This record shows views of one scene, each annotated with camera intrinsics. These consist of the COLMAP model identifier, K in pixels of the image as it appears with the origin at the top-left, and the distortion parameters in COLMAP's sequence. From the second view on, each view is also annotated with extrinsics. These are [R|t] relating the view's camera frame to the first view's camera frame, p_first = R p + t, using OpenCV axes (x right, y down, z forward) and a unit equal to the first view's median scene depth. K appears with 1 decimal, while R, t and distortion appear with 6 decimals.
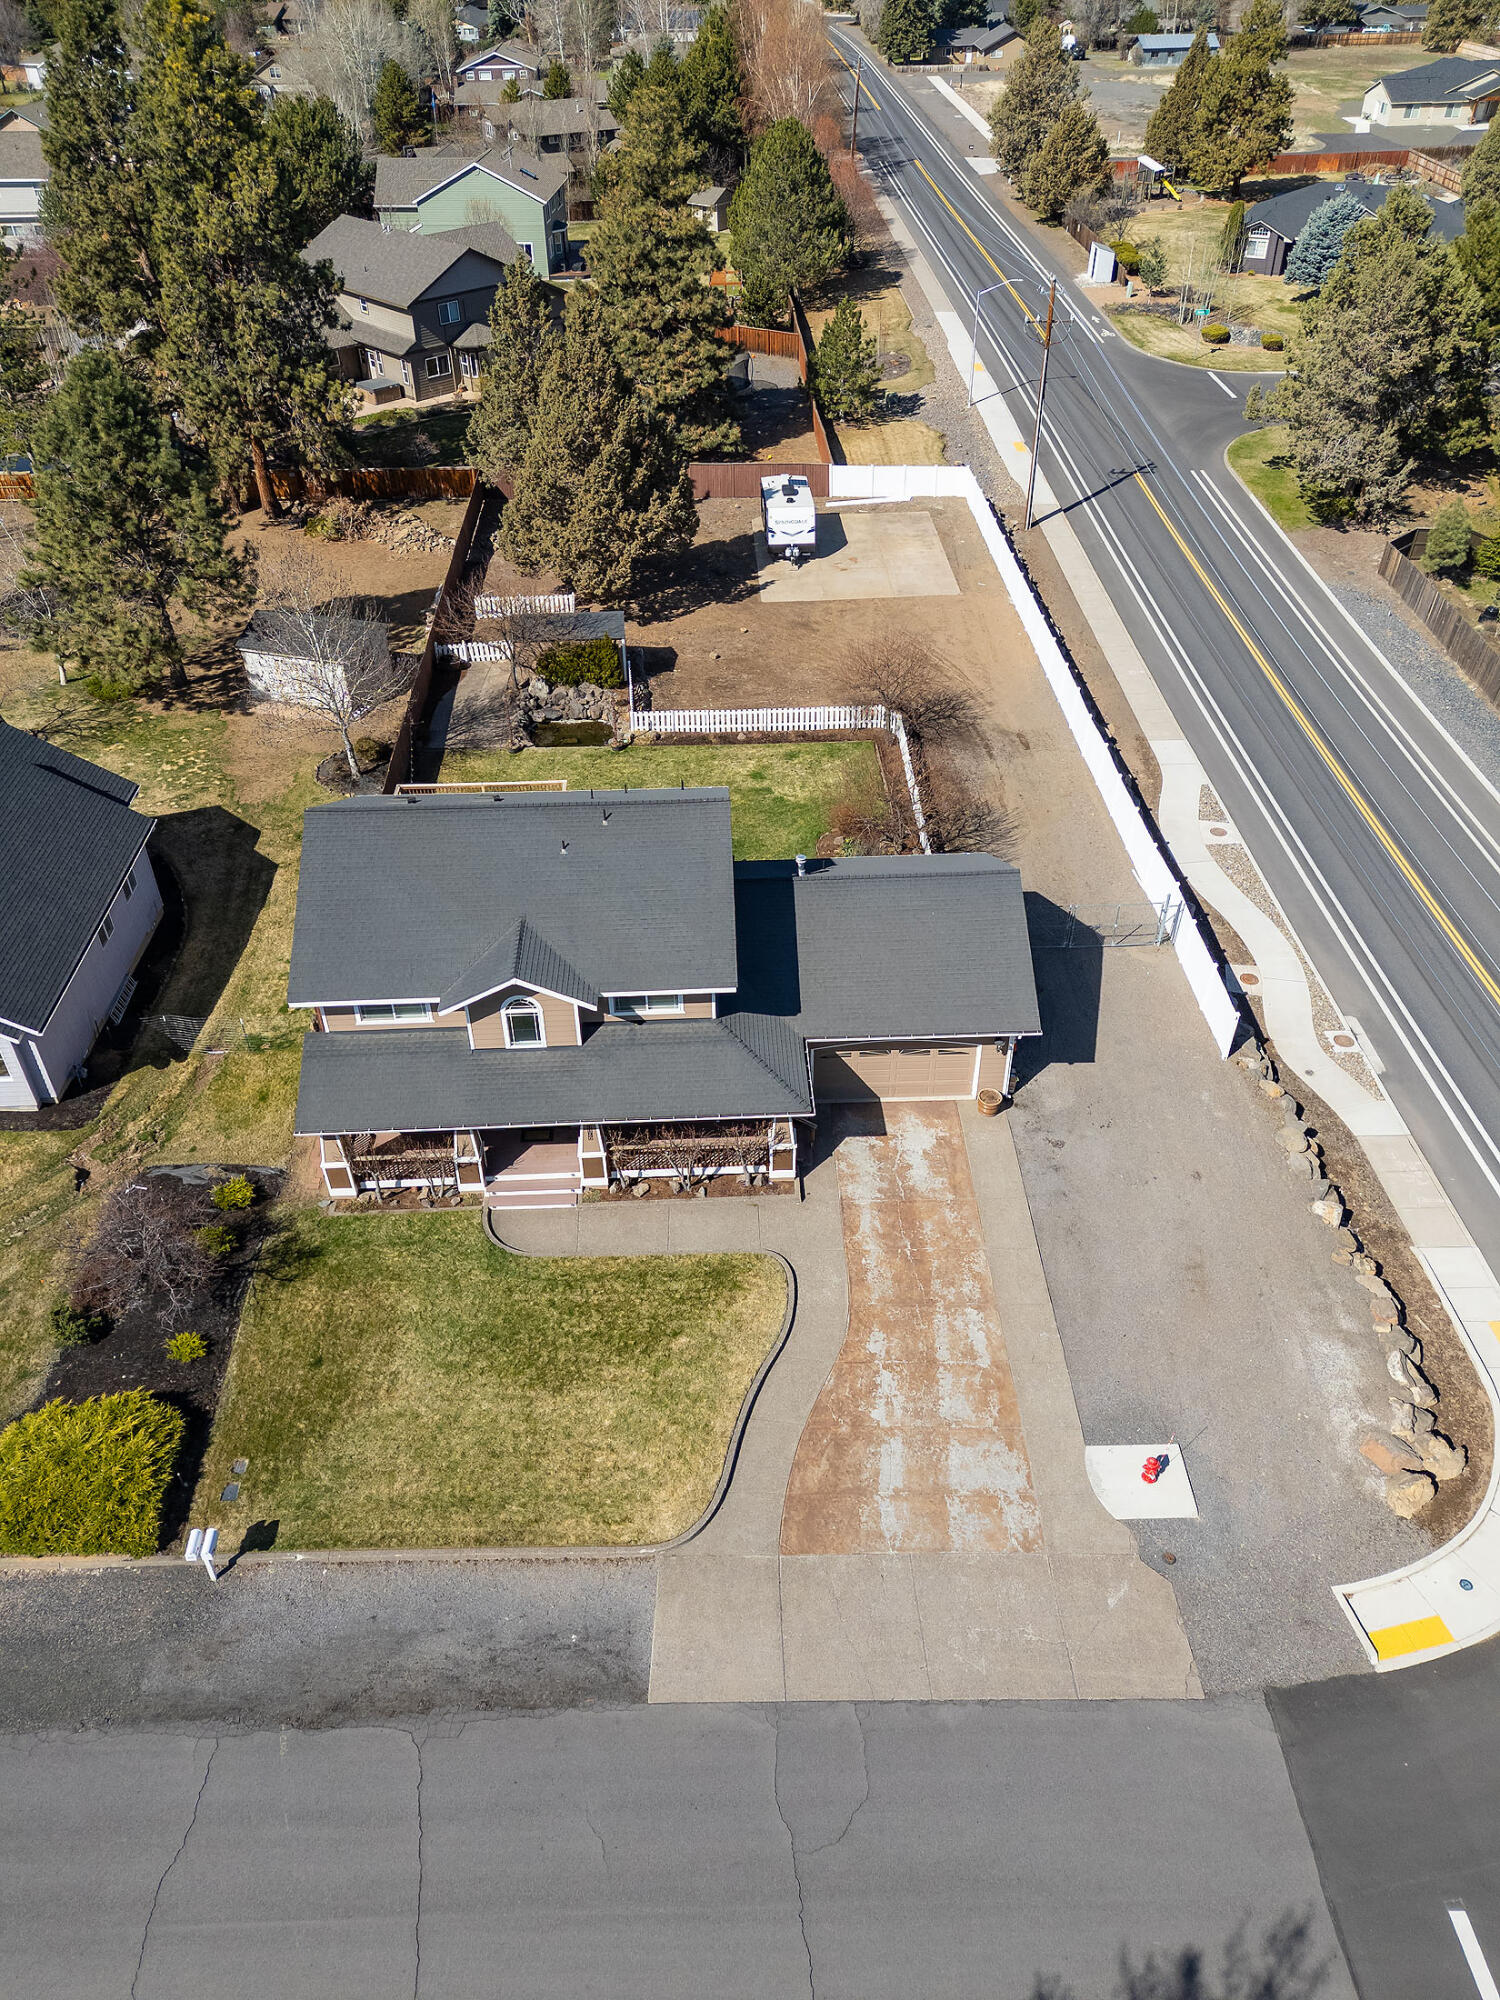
lens RADIAL K [[1470.7, 0, 747.2], [0, 1470.7, 989.2], [0, 0, 1]] dist [0.078481, -0.073739]
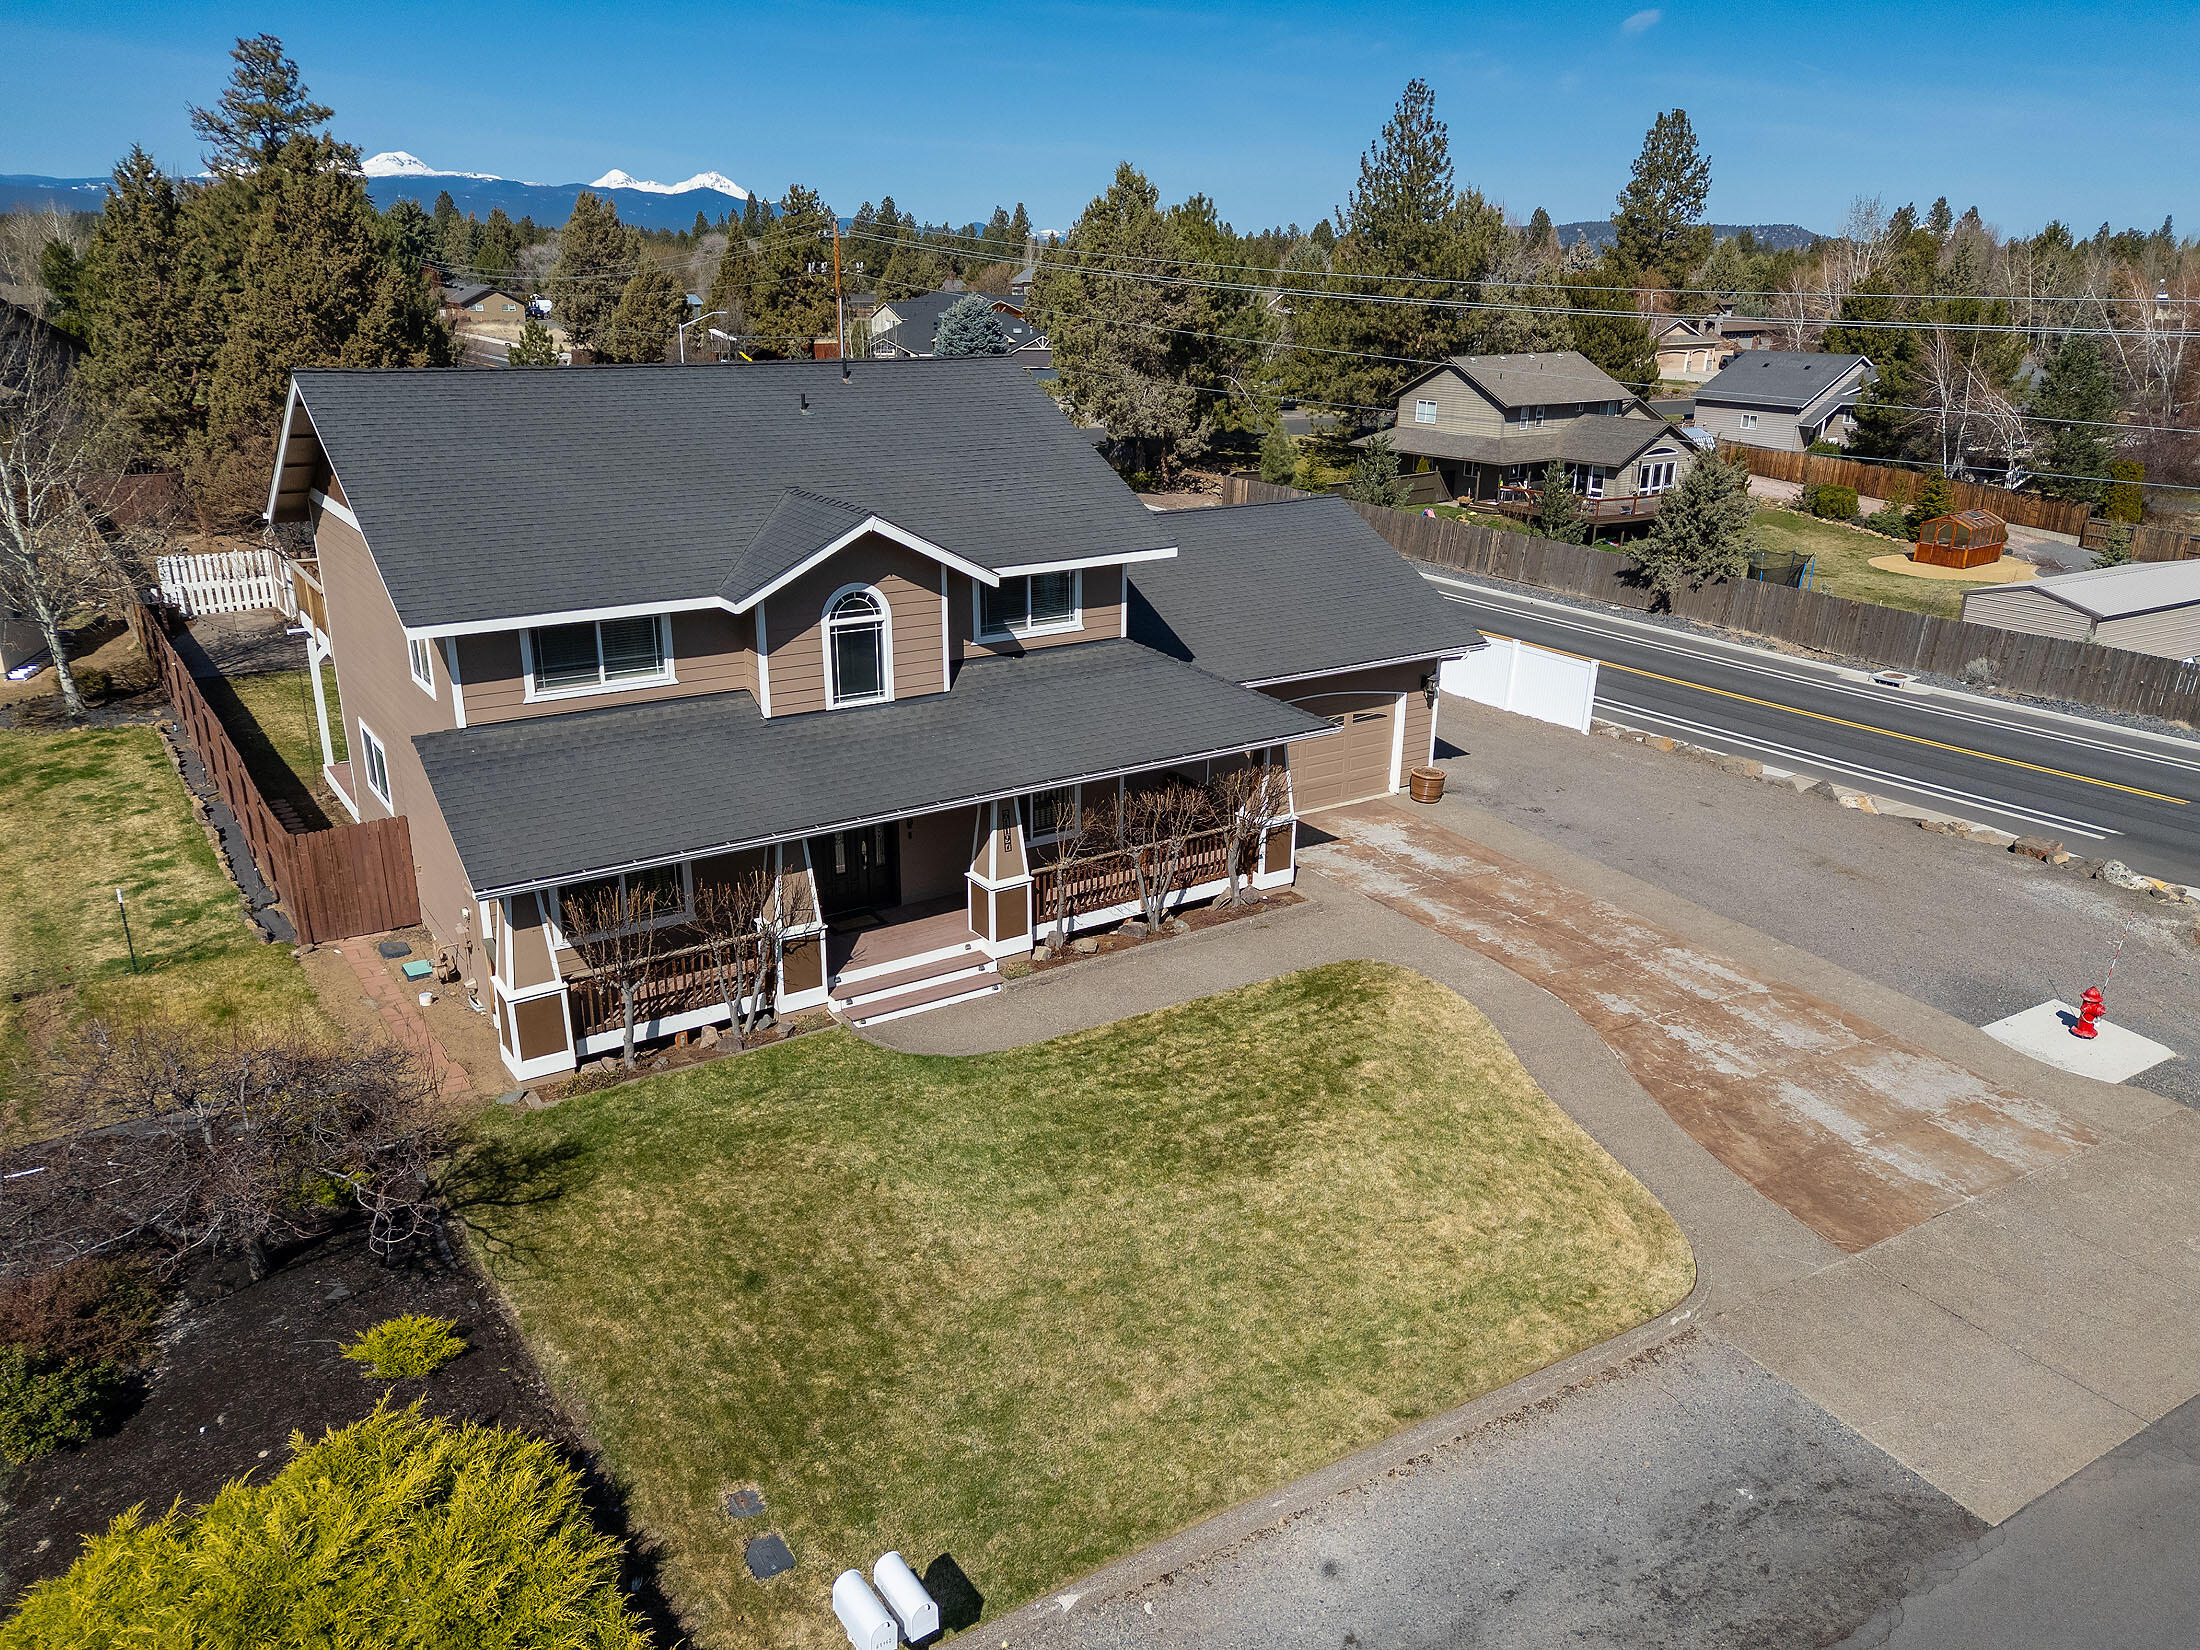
lens RADIAL K [[1609.3, 0, 1098.1], [0, 1609.3, 817.4], [0, 0, 1]] dist [0.071948, -0.058400]
pose [[0.852101, -0.150682, 0.501218, -0.290669], [0.303460, 0.922495, -0.238569, 0.188469], [-0.426422, 0.355385, 0.831785, 0.373410]]
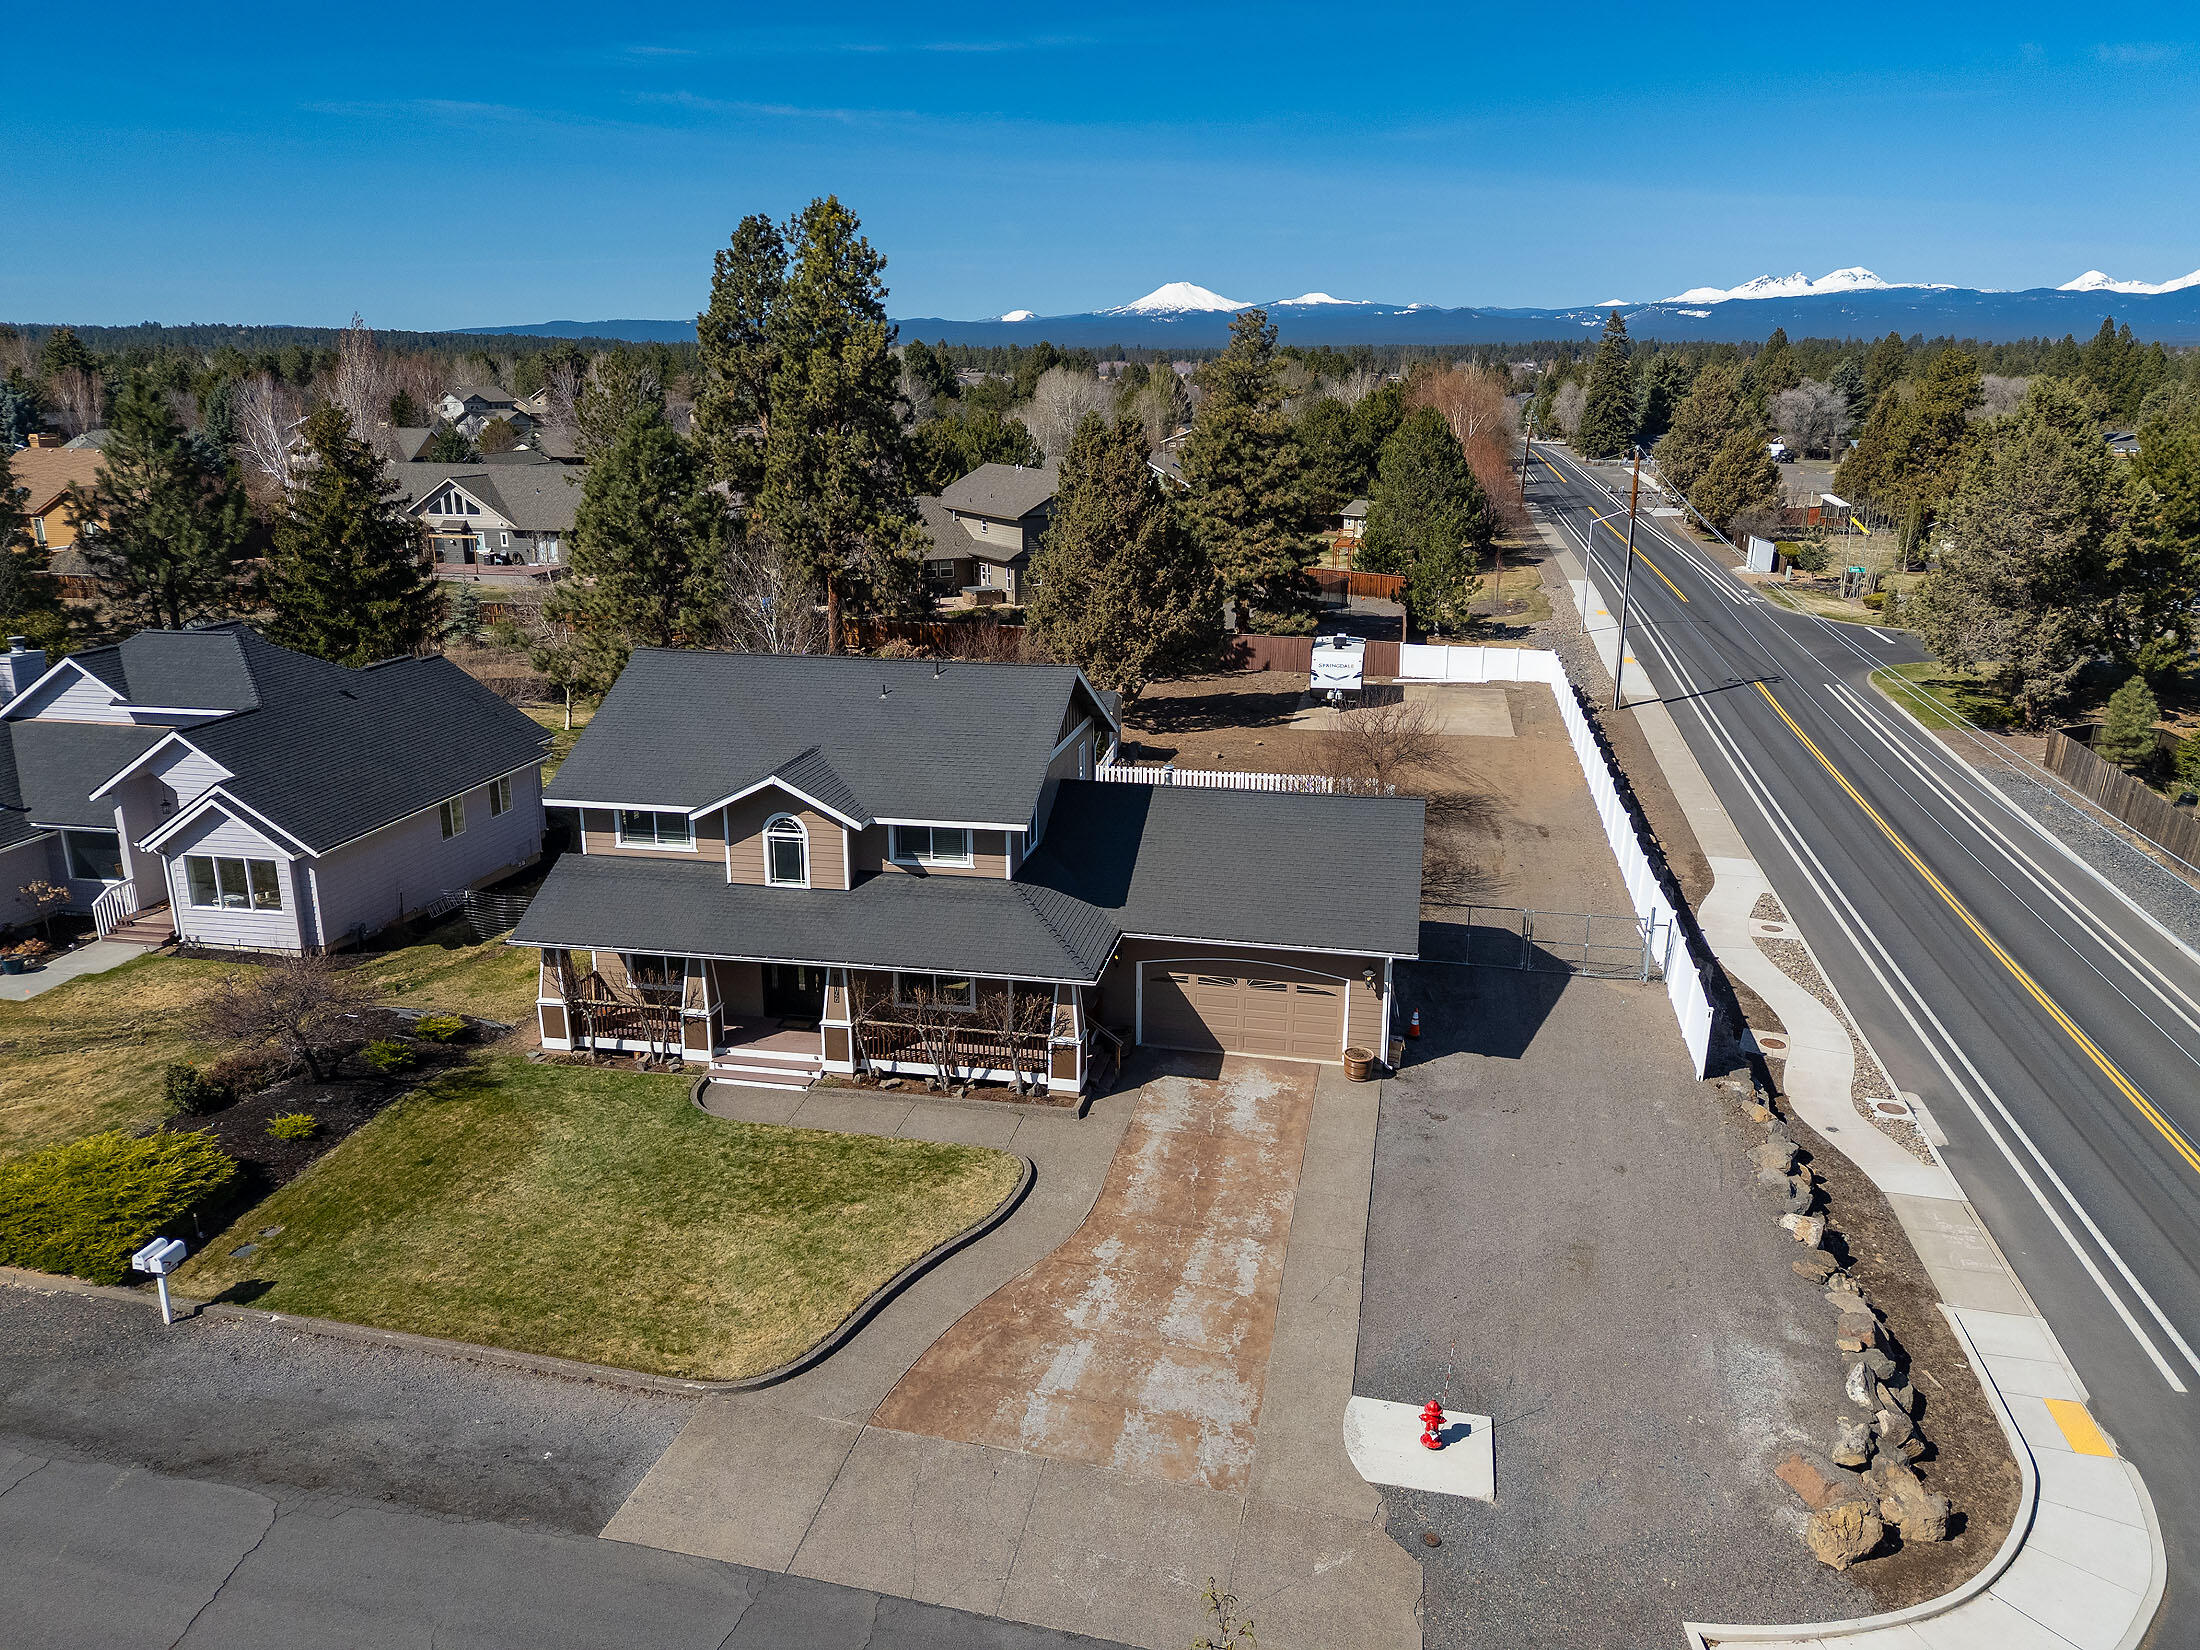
lens RADIAL K [[1612.9, 0, 1097.7], [0, 1612.9, 804.9], [0, 0, 1]] dist [0.073489, -0.062914]
pose [[0.971177, 0.075004, -0.226250, 0.179412], [-0.155479, 0.918806, -0.362798, 0.237028], [0.180668, 0.387518, 0.903985, 0.127307]]
